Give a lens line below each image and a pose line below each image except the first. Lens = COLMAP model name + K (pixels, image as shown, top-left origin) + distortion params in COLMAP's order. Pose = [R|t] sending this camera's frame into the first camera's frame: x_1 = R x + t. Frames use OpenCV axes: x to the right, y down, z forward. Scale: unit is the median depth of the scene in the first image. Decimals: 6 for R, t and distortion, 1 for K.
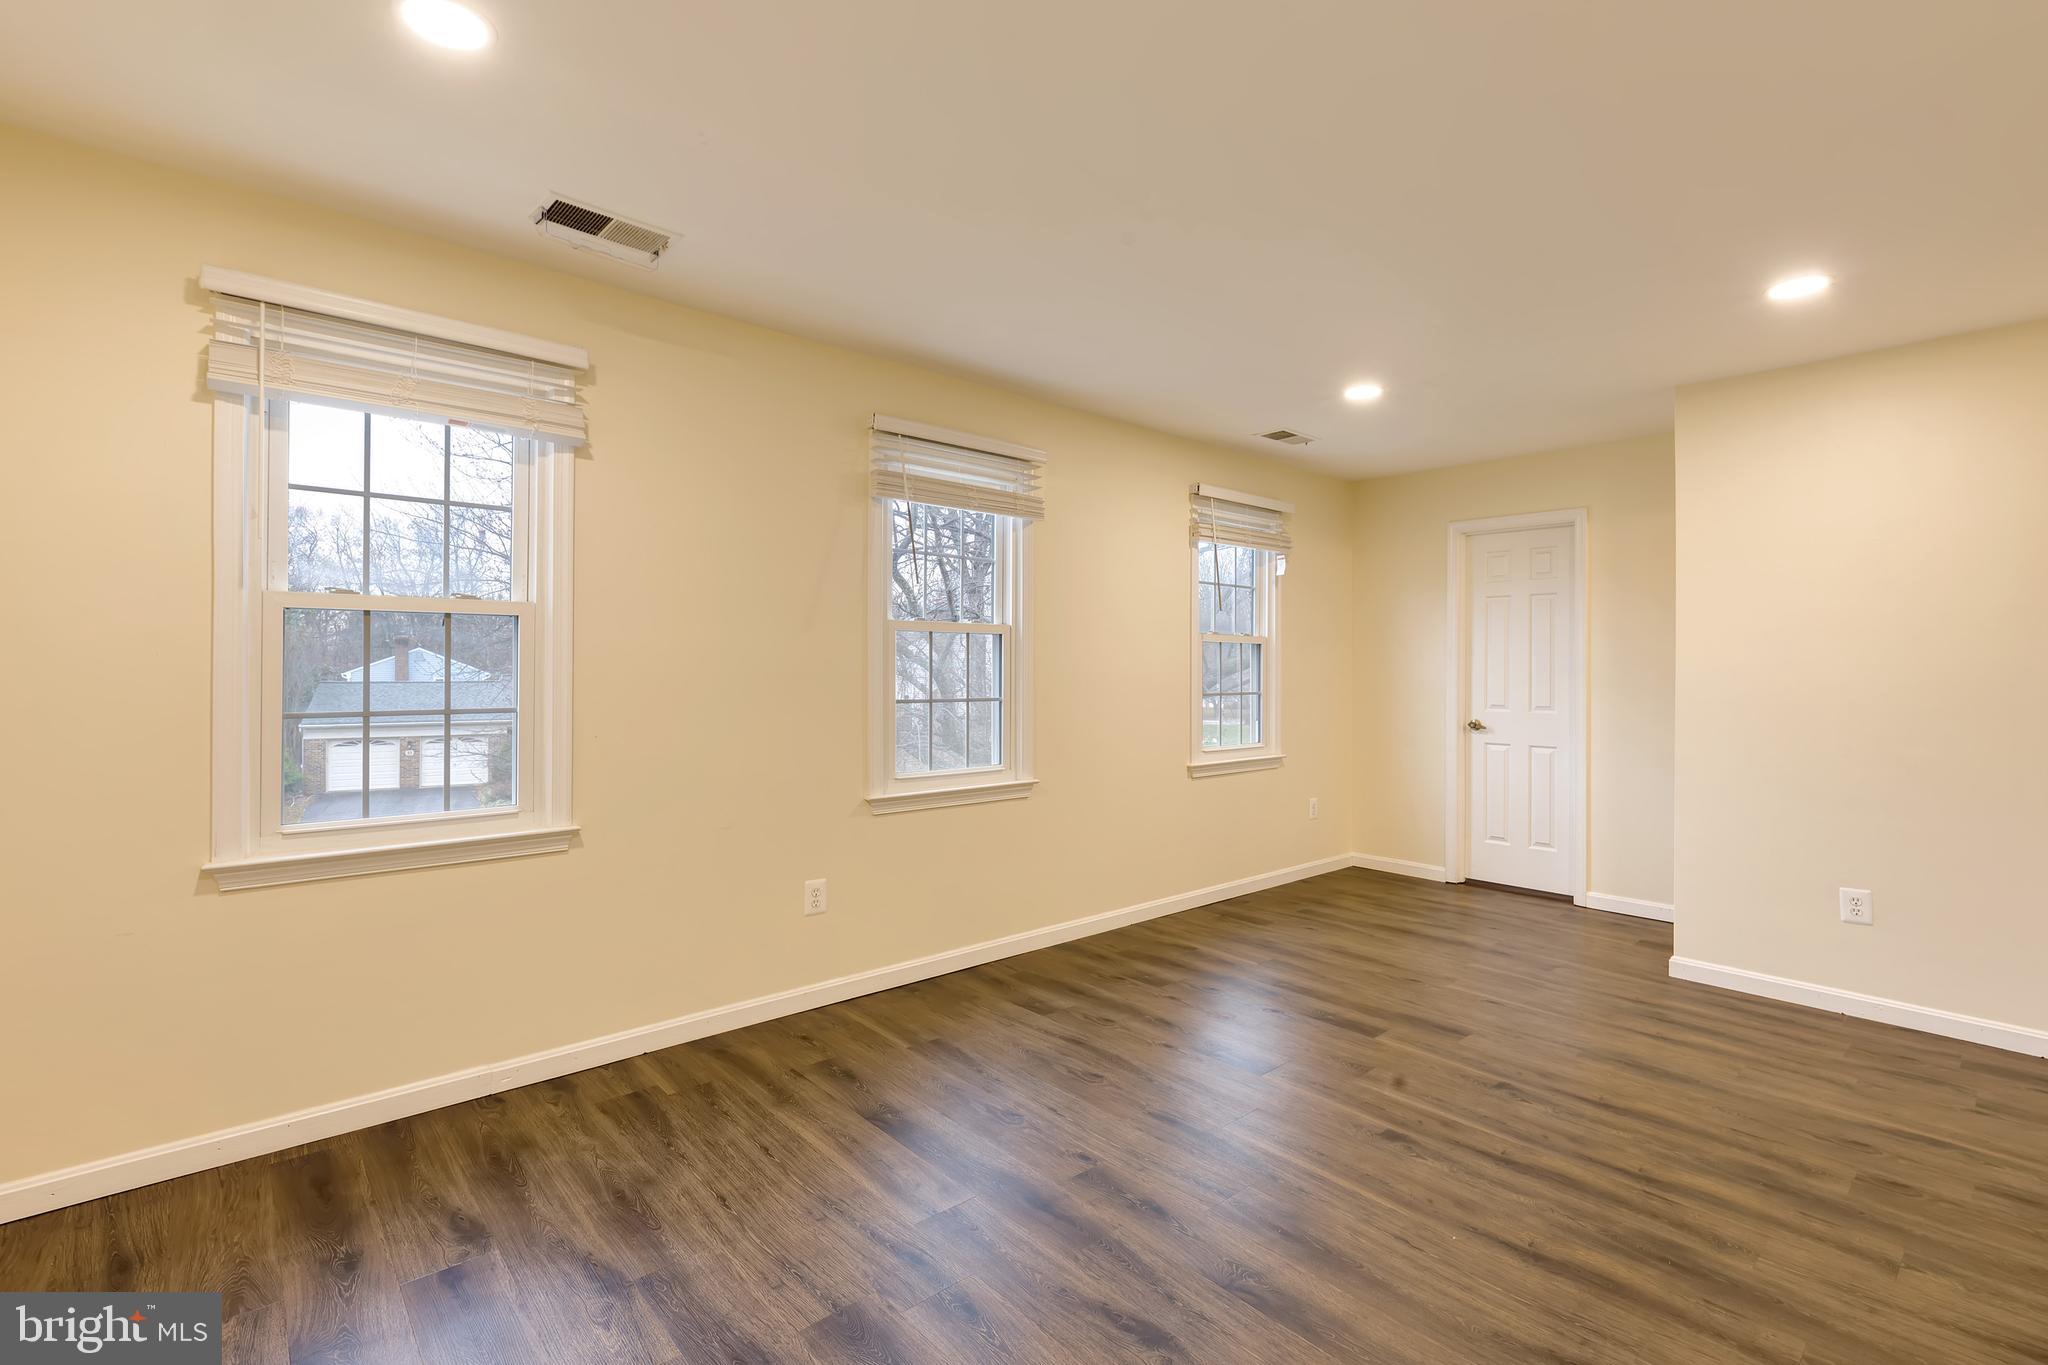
lens RADIAL K [[942.9, 0, 1021.9], [0, 942.9, 663.8], [0, 0, 1]] dist [0.011341, -0.000212]
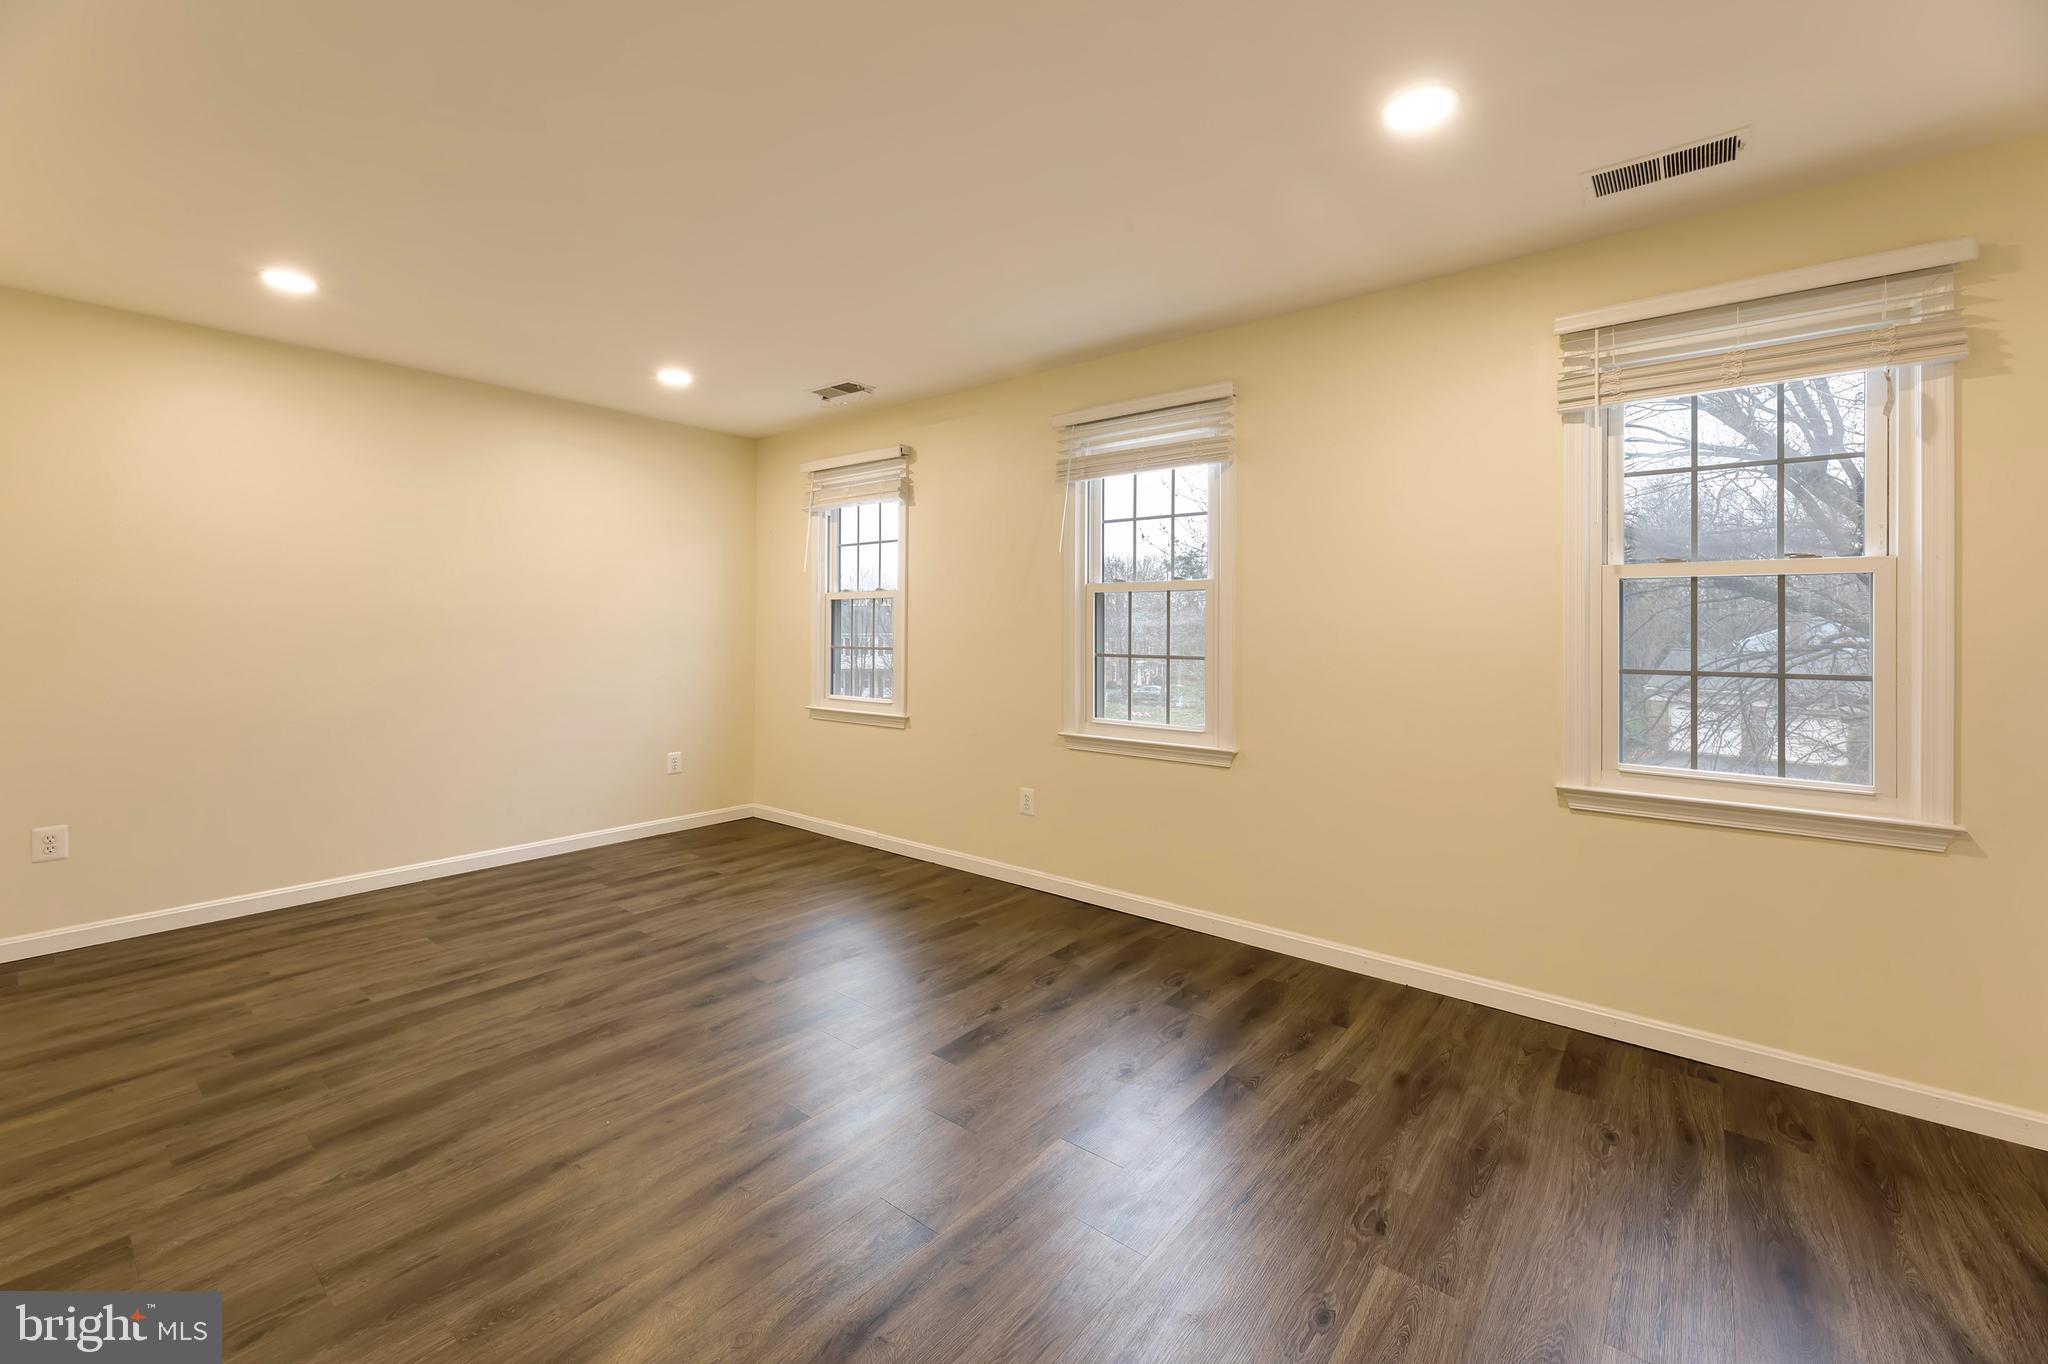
lens RADIAL K [[835.9, 0, 1024.8], [0, 835.9, 628.9], [0, 0, 1]] dist [-0.028288, 0.010758]
pose [[0.153380, -0.001111, -0.988167, 0.883039], [0.001785, 0.999998, -0.000847, 0.009655], [0.988166, -0.001634, 0.153382, 0.787724]]
